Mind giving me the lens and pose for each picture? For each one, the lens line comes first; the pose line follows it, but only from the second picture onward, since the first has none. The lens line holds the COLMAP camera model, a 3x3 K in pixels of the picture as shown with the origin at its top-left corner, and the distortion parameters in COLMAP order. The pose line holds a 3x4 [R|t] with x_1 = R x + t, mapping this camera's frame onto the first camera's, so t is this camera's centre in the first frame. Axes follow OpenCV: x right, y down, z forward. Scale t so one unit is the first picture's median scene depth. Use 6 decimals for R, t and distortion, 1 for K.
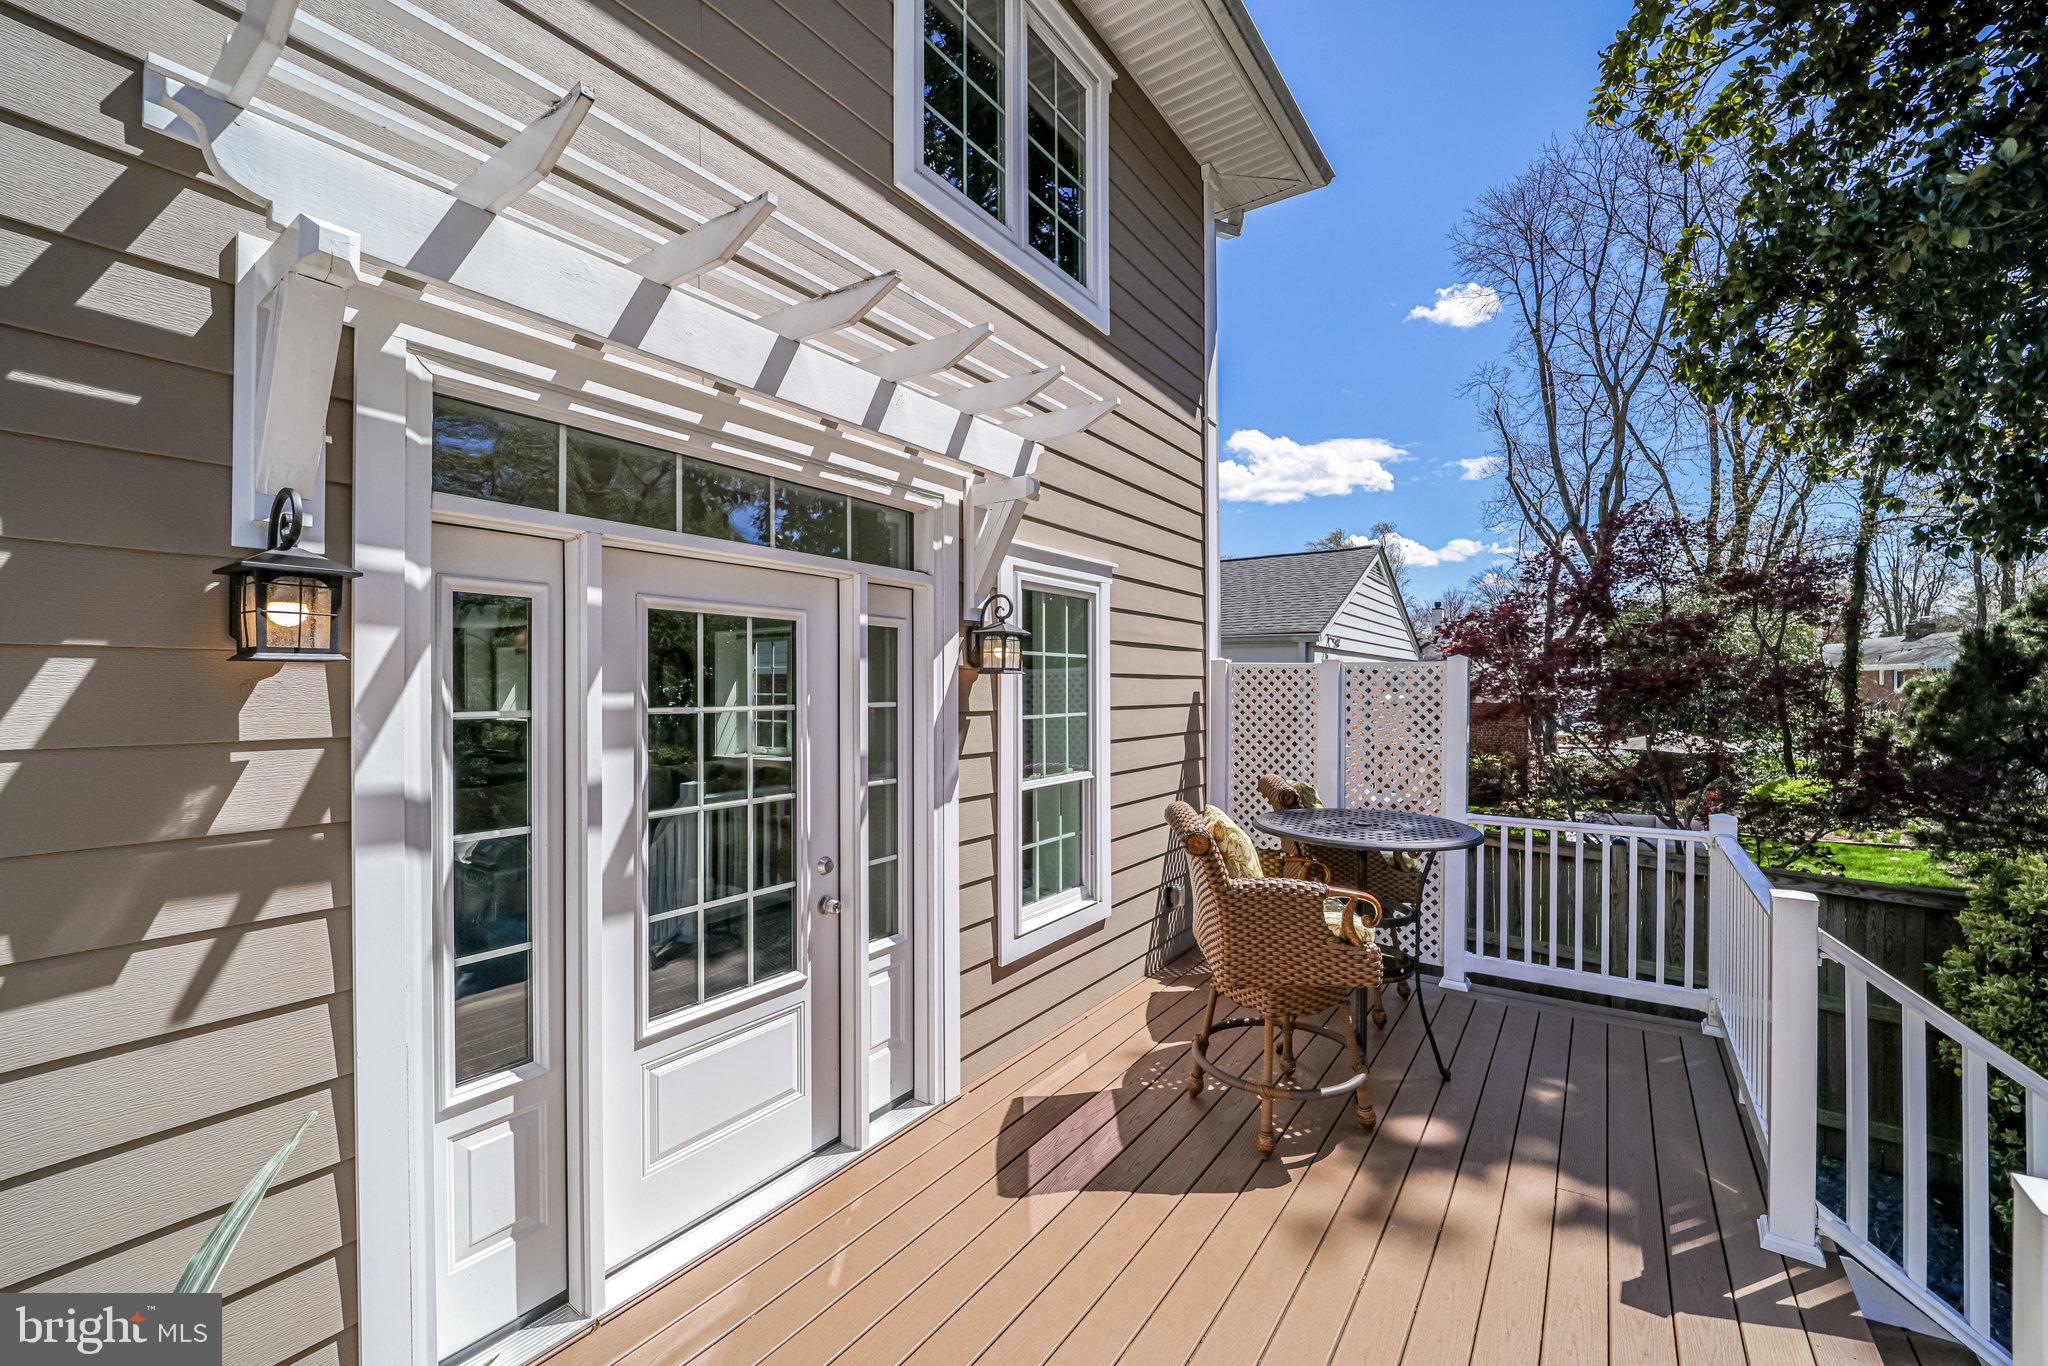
lens RADIAL K [[813.7, 0, 1025.2], [0, 813.7, 680.1], [0, 0, 1]] dist [-0.013847, -0.000402]
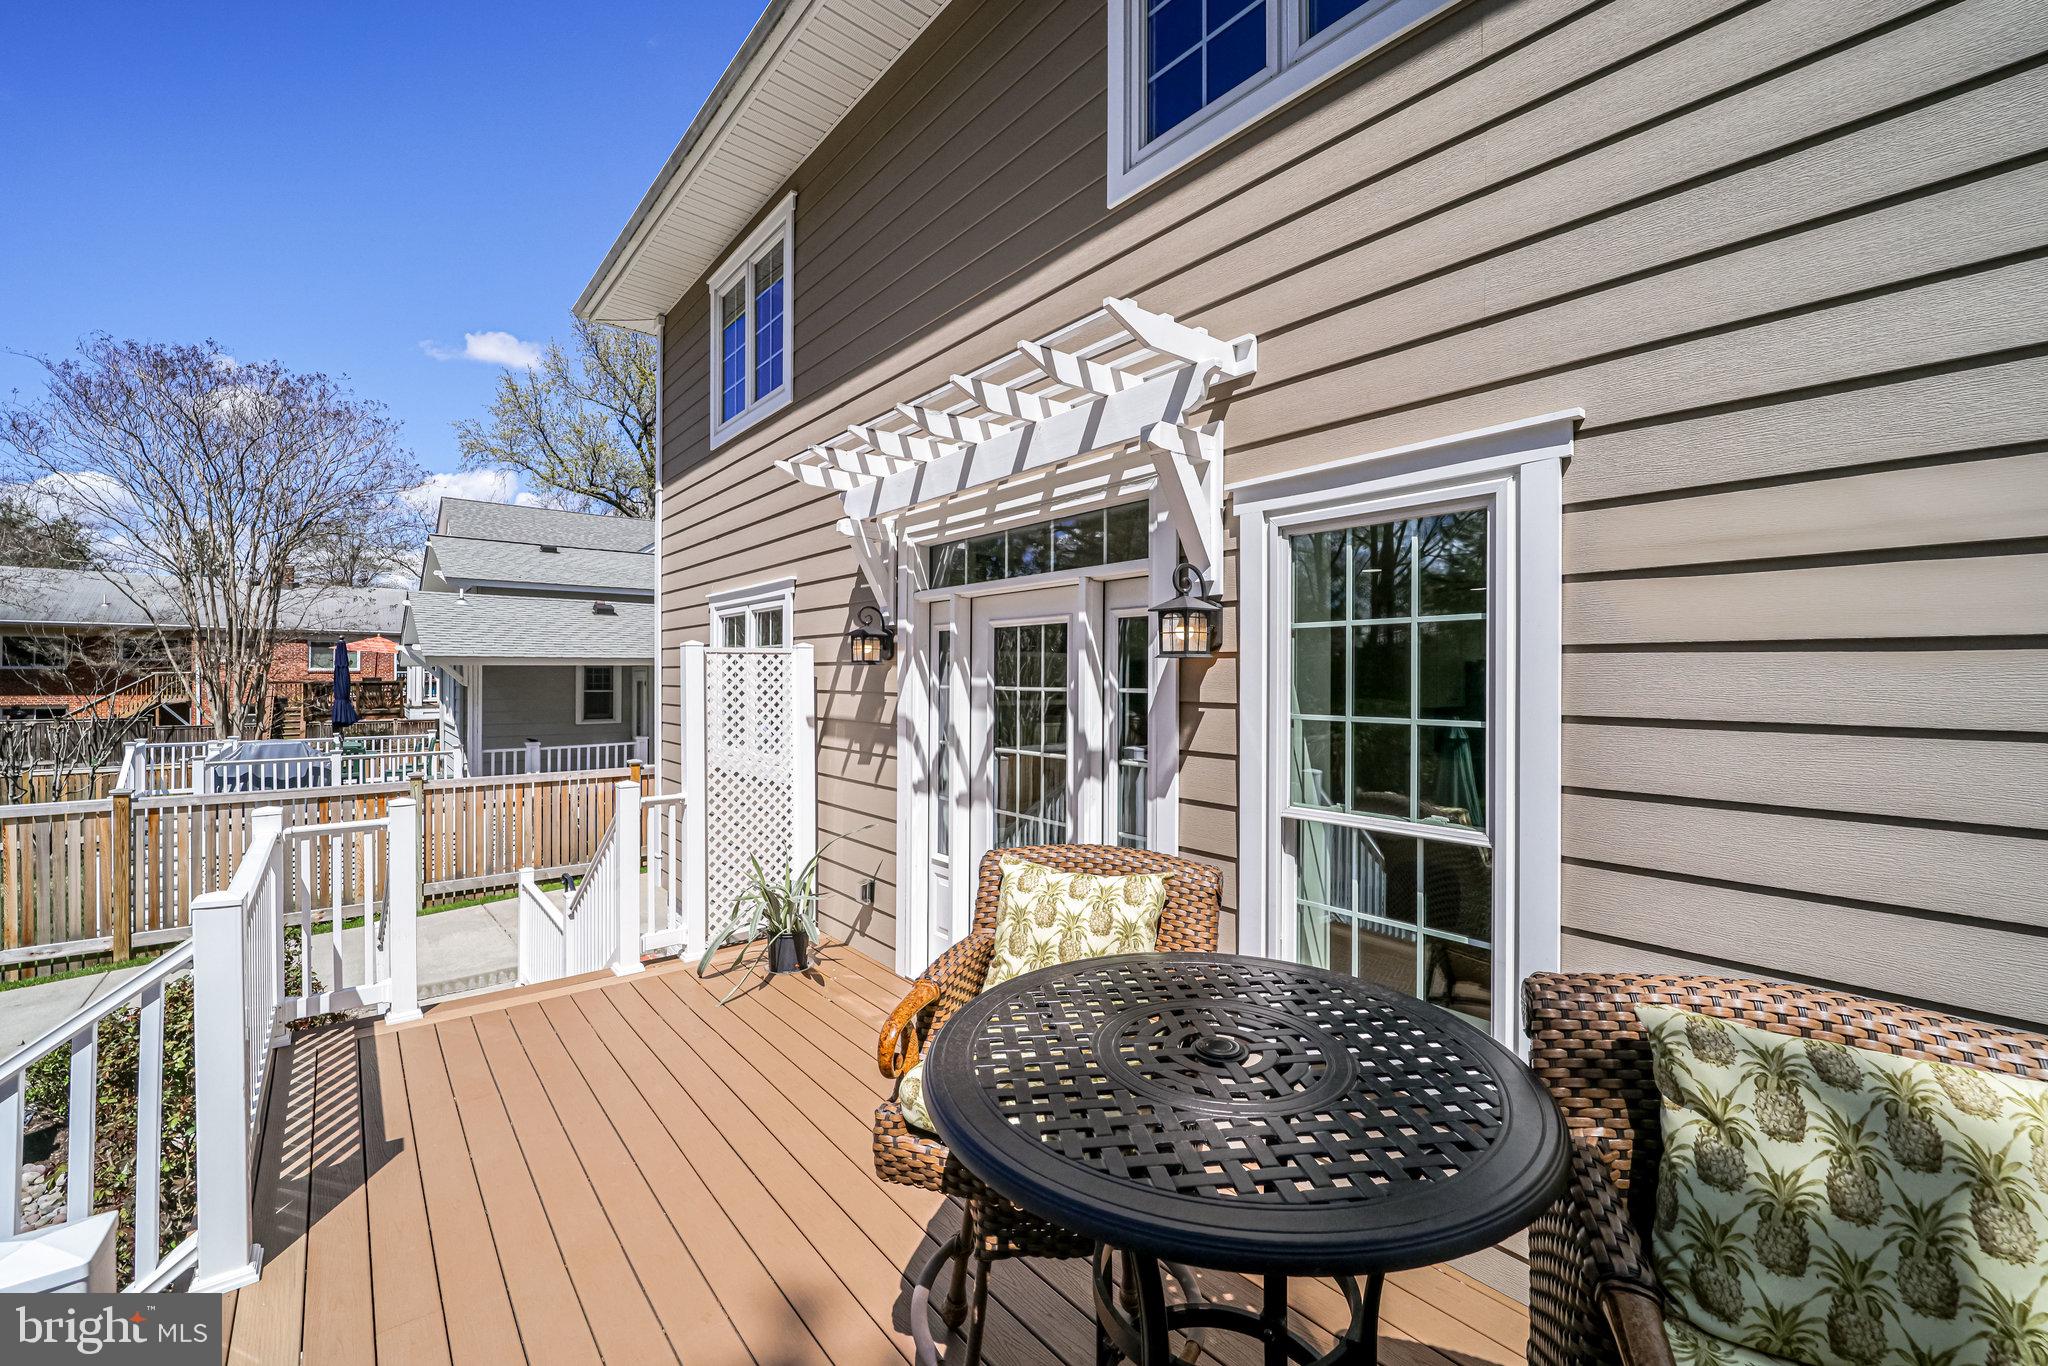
lens RADIAL K [[813.7, 0, 1025.2], [0, 813.7, 680.1], [0, 0, 1]] dist [-0.013847, -0.000402]
pose [[-0.249696, 0.004357, -0.968315, 0.975331], [0.006276, 0.999976, 0.002881, 0.013958], [0.968304, -0.005358, -0.249717, 1.233046]]
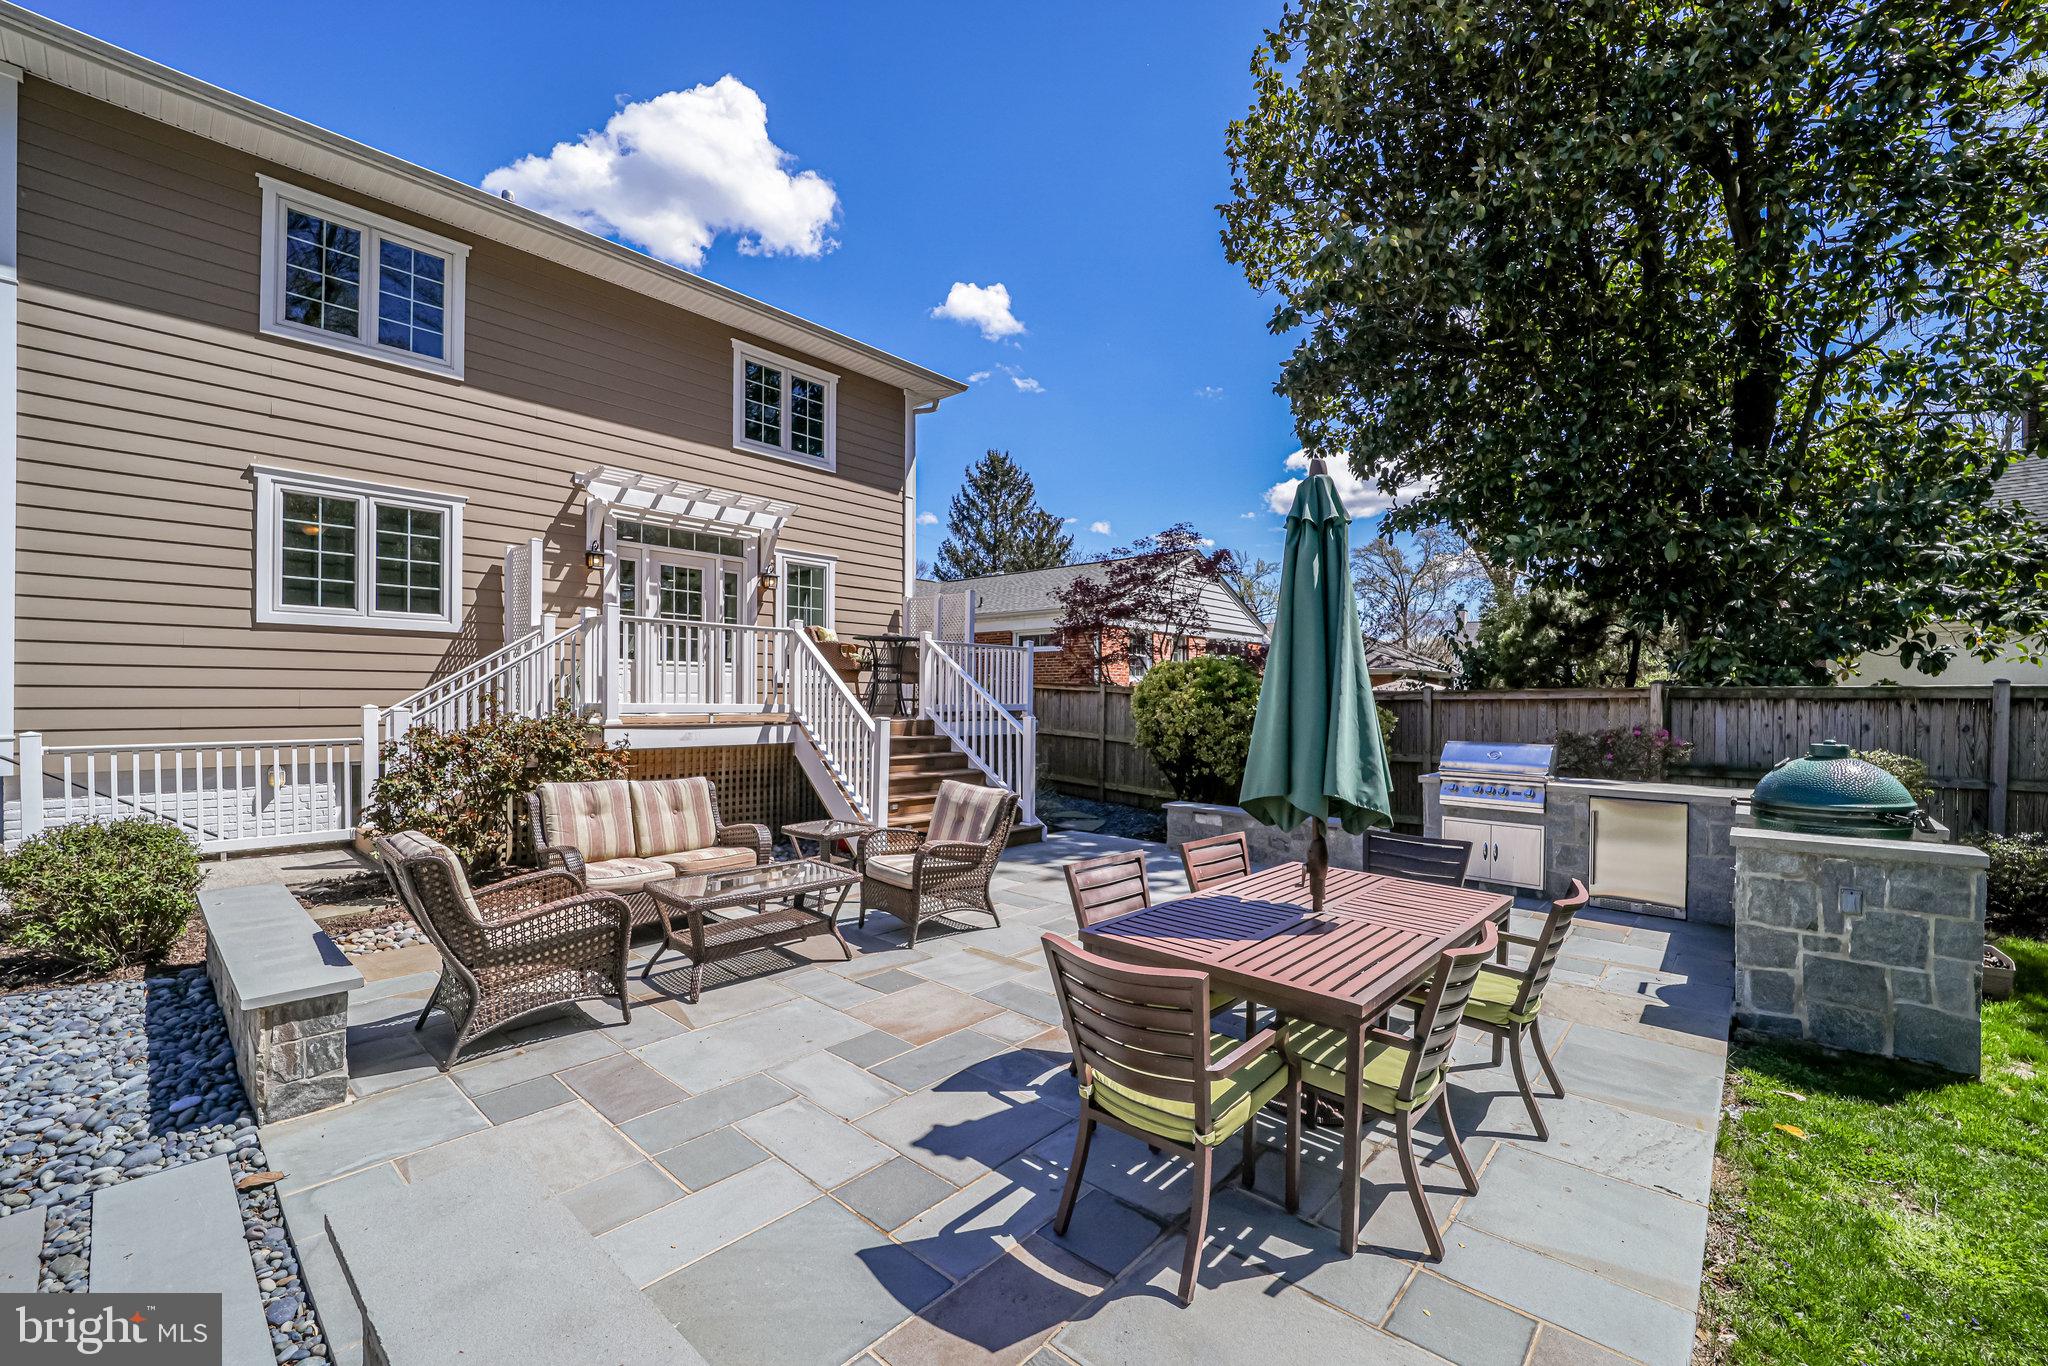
lens RADIAL K [[830.5, 0, 1026.8], [0, 830.5, 686.0], [0, 0, 1]] dist [-0.010876, -0.000938]
pose [[0.993638, -0.010202, -0.112160, 1.599900], [0.007750, 0.999722, -0.022273, 0.547966], [0.112356, 0.021262, 0.993441, -2.570851]]
